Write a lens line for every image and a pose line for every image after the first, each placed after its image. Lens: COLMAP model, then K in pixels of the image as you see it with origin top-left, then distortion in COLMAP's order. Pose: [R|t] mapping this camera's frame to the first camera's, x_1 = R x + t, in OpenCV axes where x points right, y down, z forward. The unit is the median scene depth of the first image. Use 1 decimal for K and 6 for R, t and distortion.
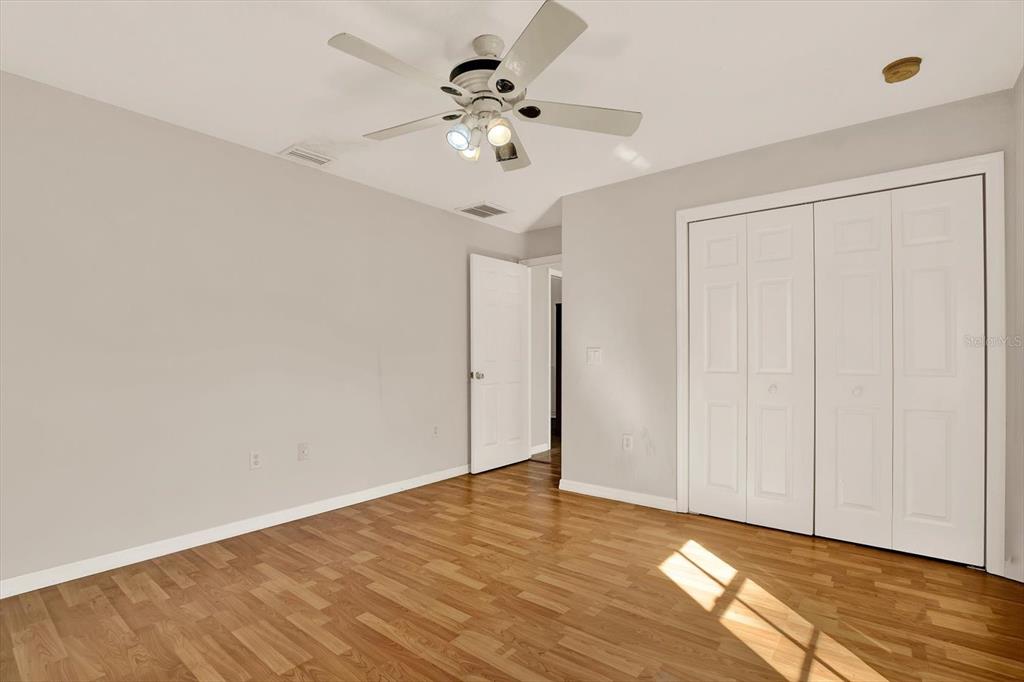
lens RADIAL K [[475.3, 0, 510.0], [0, 475.3, 350.5], [0, 0, 1]] dist [-0.044520, 0.012279]
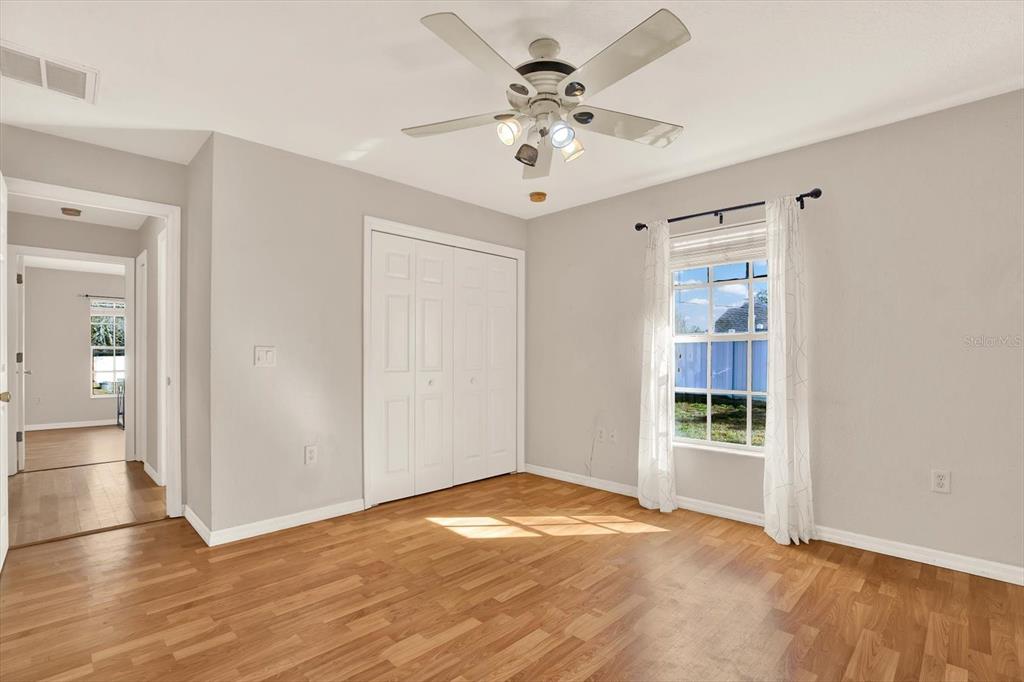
lens RADIAL K [[475.3, 0, 510.0], [0, 475.3, 350.5], [0, 0, 1]] dist [-0.044520, 0.012279]
pose [[0.110827, 0.015018, 0.993726, -0.882396], [-0.016596, 0.999774, -0.013259, 0.007554], [-0.993701, -0.015022, 0.111052, 0.803442]]
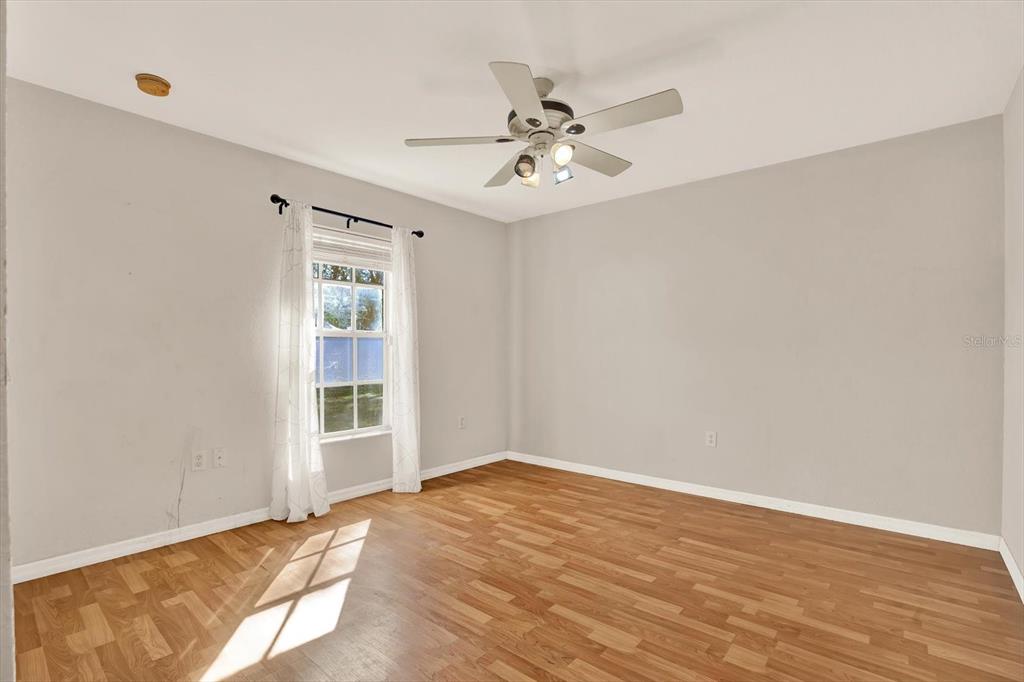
lens RADIAL K [[475.3, 0, 510.0], [0, 475.3, 350.5], [0, 0, 1]] dist [-0.044520, 0.012279]
pose [[-0.999316, 0.005788, 0.036522, -0.011376], [0.005198, 0.999855, -0.016217, 0.020857], [-0.036611, -0.016016, -0.999201, 1.815675]]
